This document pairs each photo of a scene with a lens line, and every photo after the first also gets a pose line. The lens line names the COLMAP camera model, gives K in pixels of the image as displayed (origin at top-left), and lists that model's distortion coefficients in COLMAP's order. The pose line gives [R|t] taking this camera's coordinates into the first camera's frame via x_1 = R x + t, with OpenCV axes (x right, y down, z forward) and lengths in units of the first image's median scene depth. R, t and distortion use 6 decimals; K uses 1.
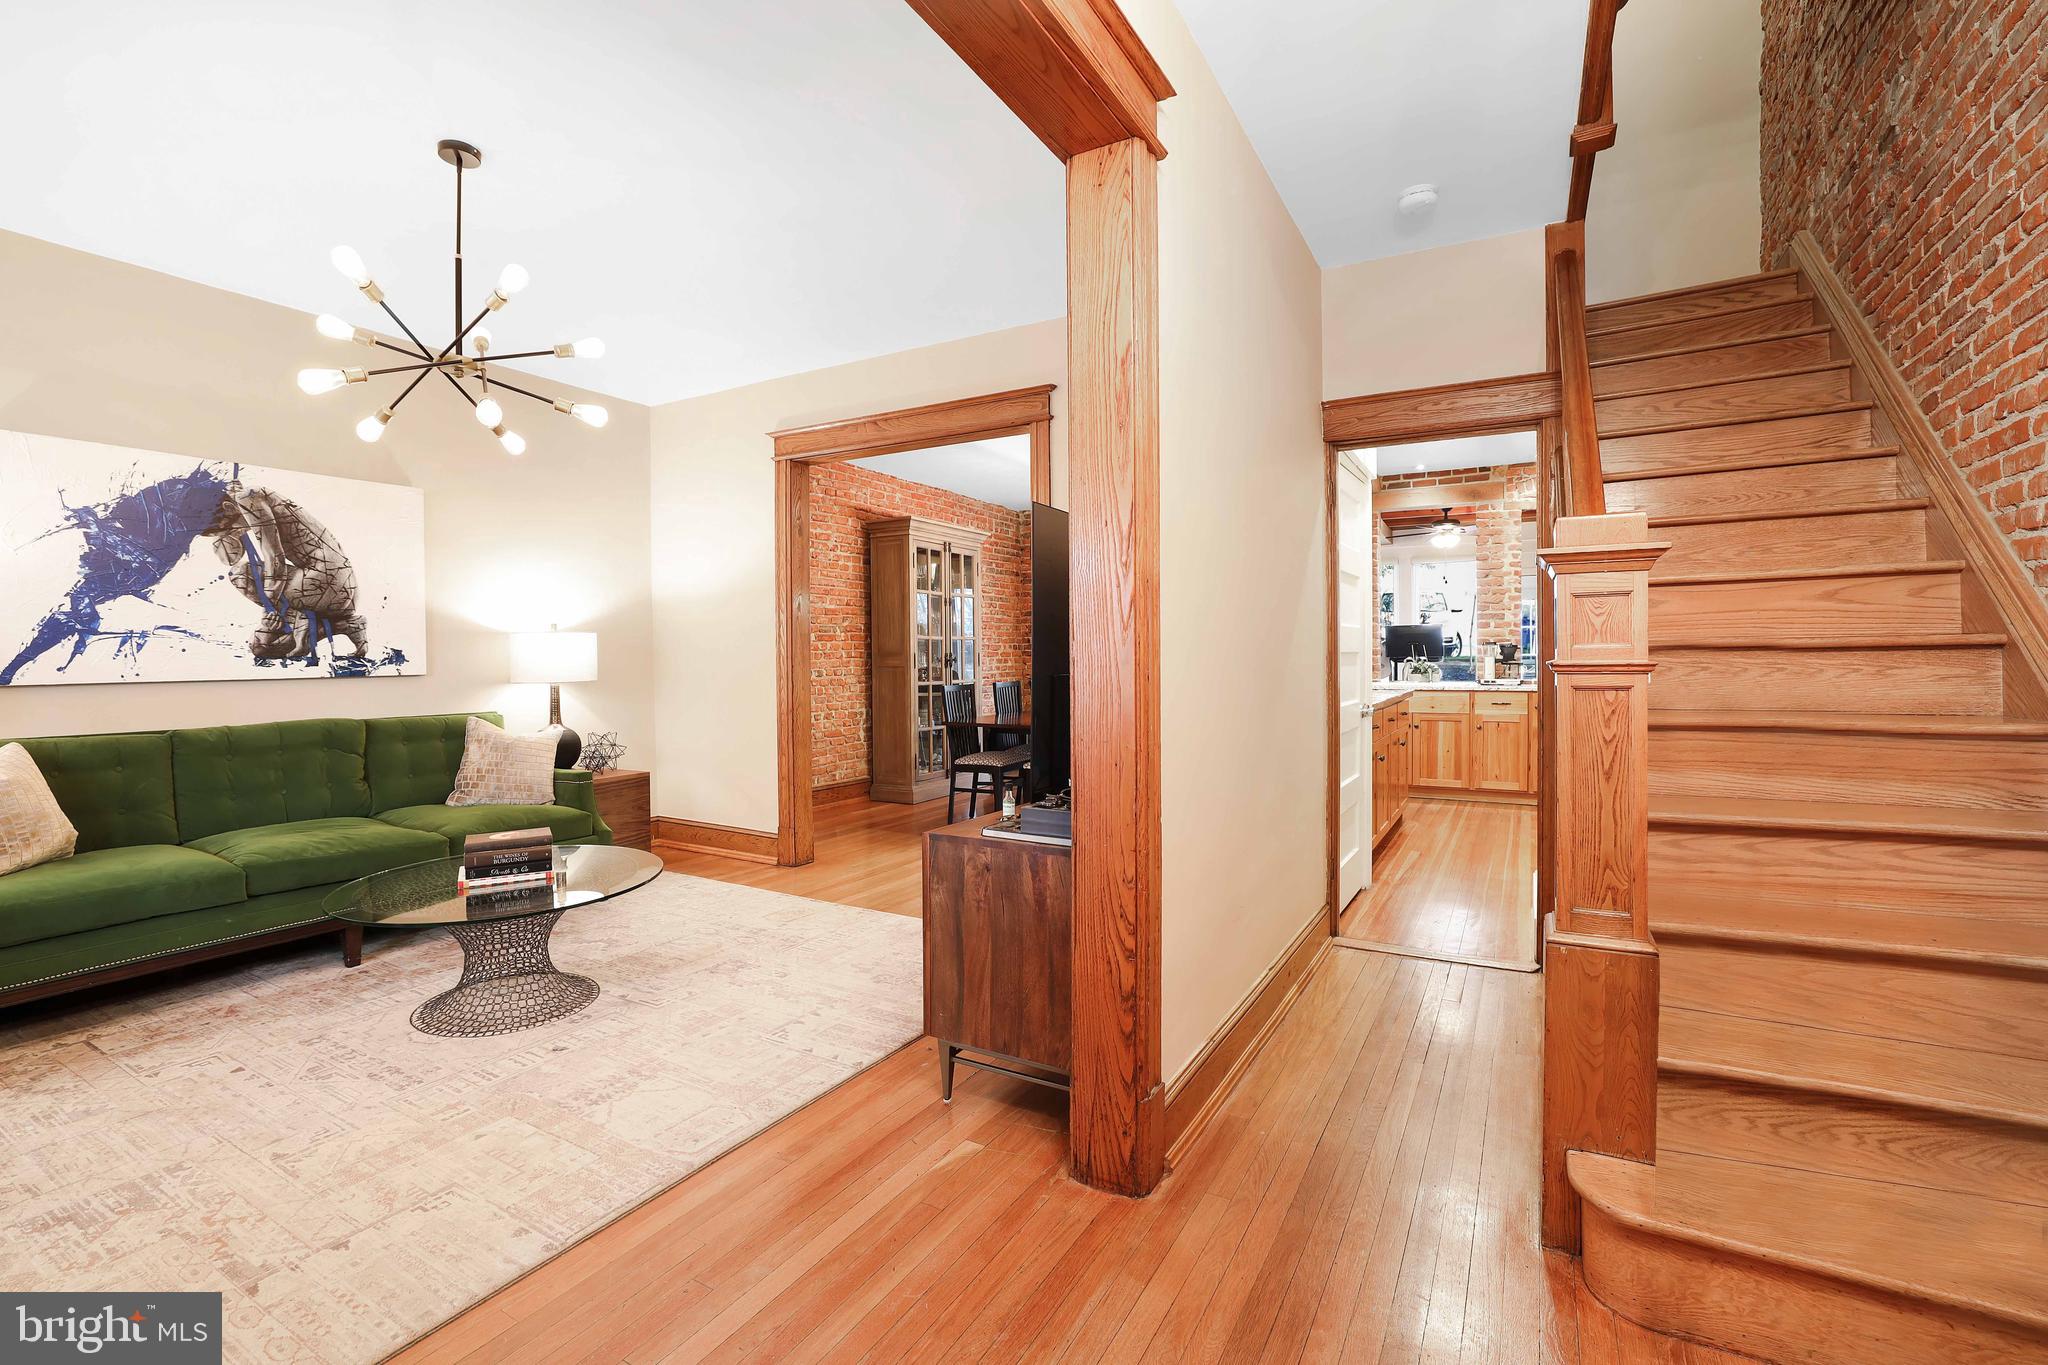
lens RADIAL K [[889.1, 0, 1021.1], [0, 889.1, 671.8], [0, 0, 1]] dist [-0.035756, 0.000375]
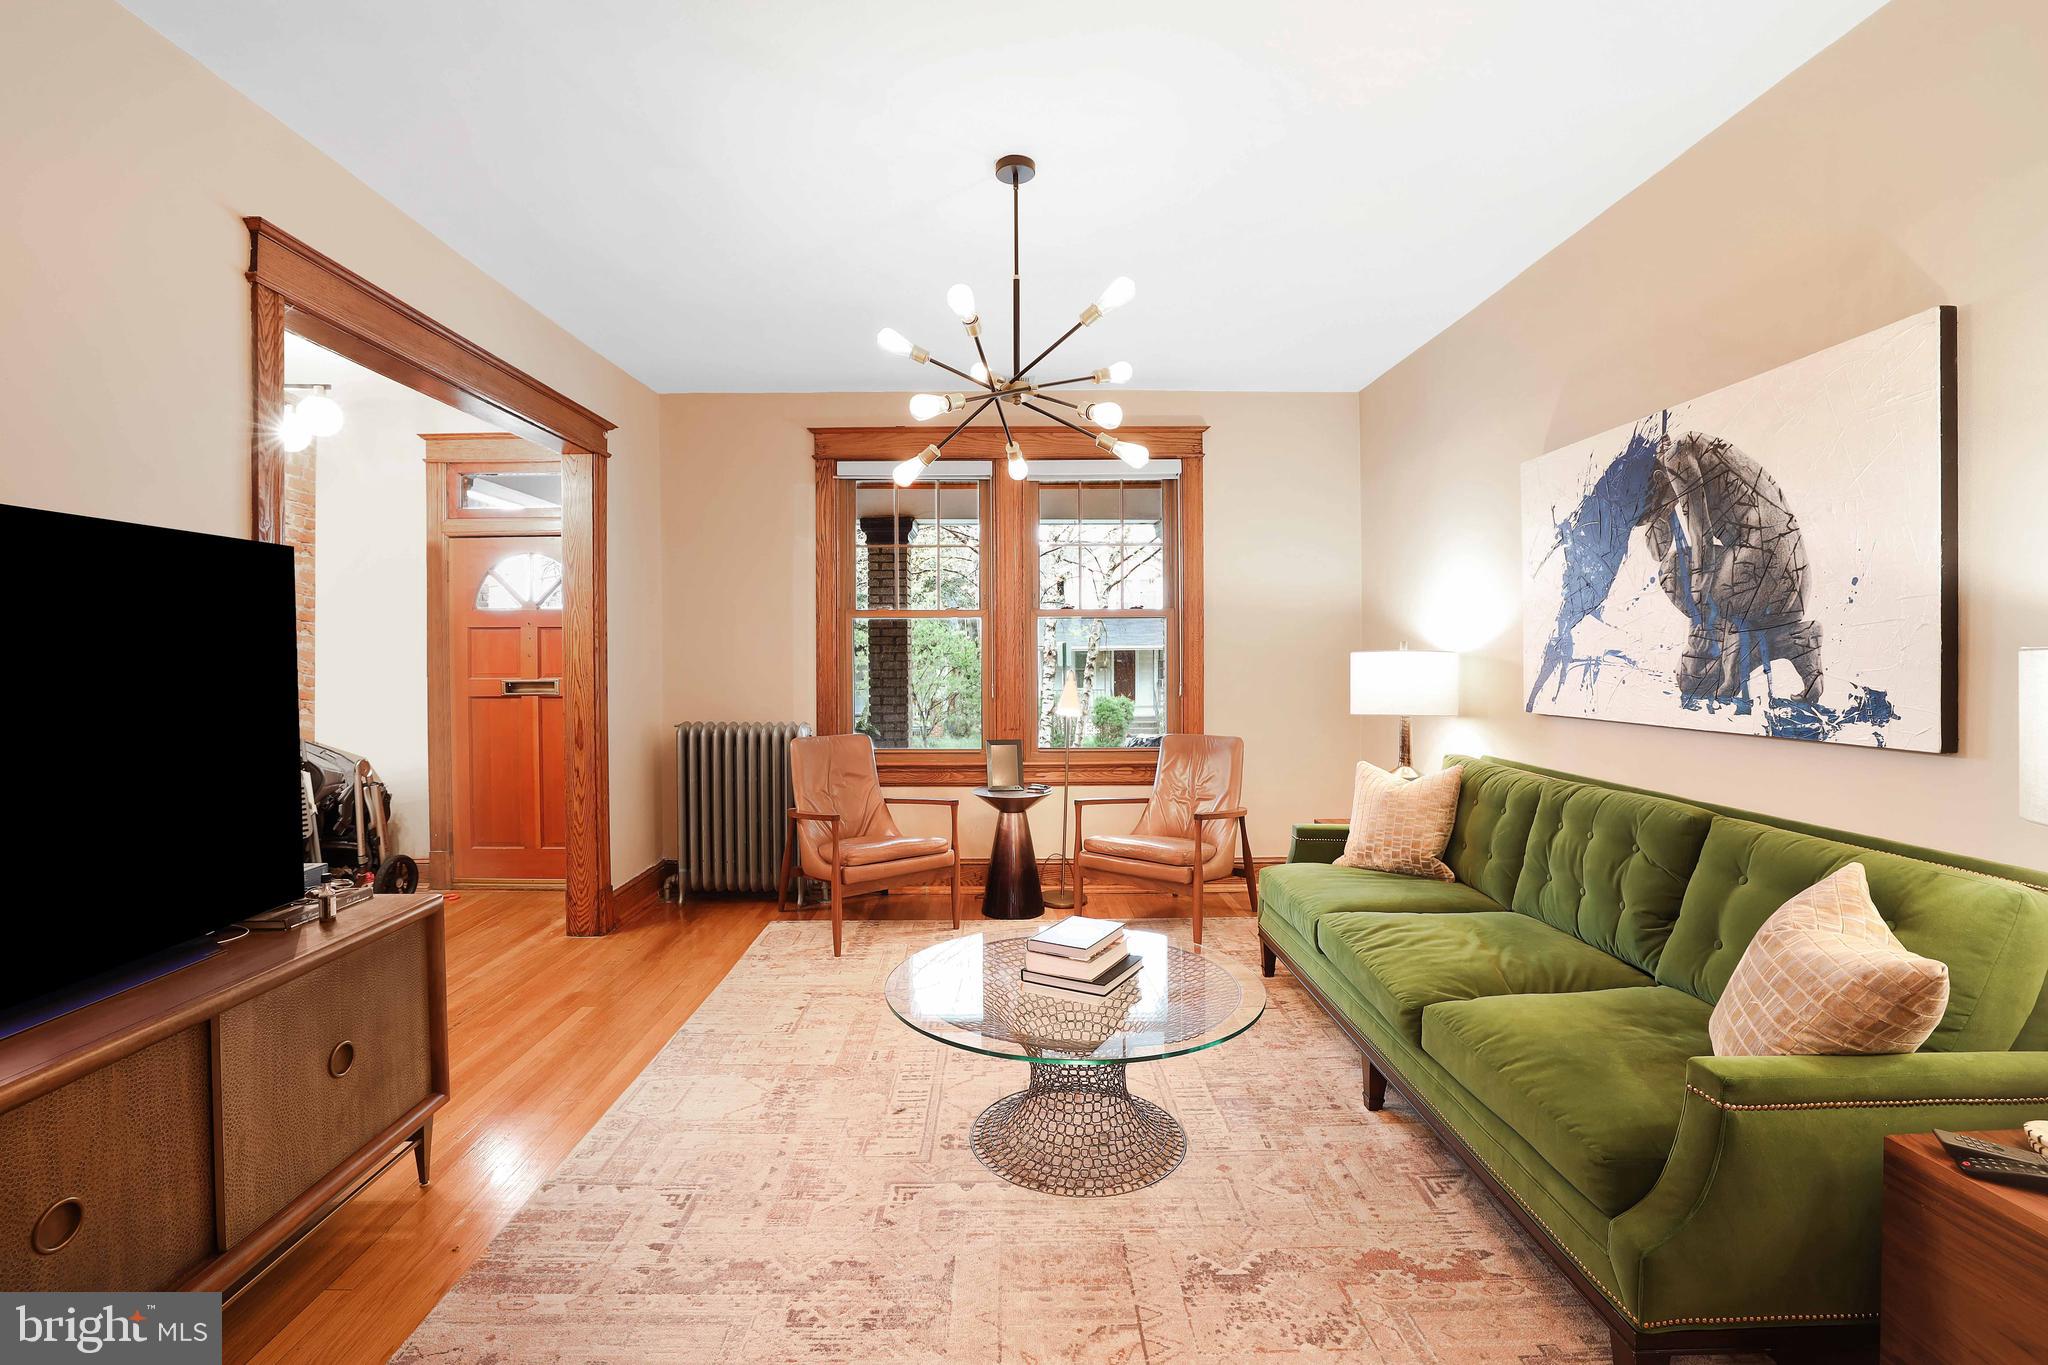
lens RADIAL K [[889.1, 0, 1007.3], [0, 889.1, 668.3], [0, 0, 1]] dist [-0.035756, 0.000375]
pose [[-0.867914, 0.018613, -0.496366, -0.109897], [0.003552, 0.999505, 0.031270, -0.059306], [0.496702, 0.025376, -0.867550, 1.312804]]
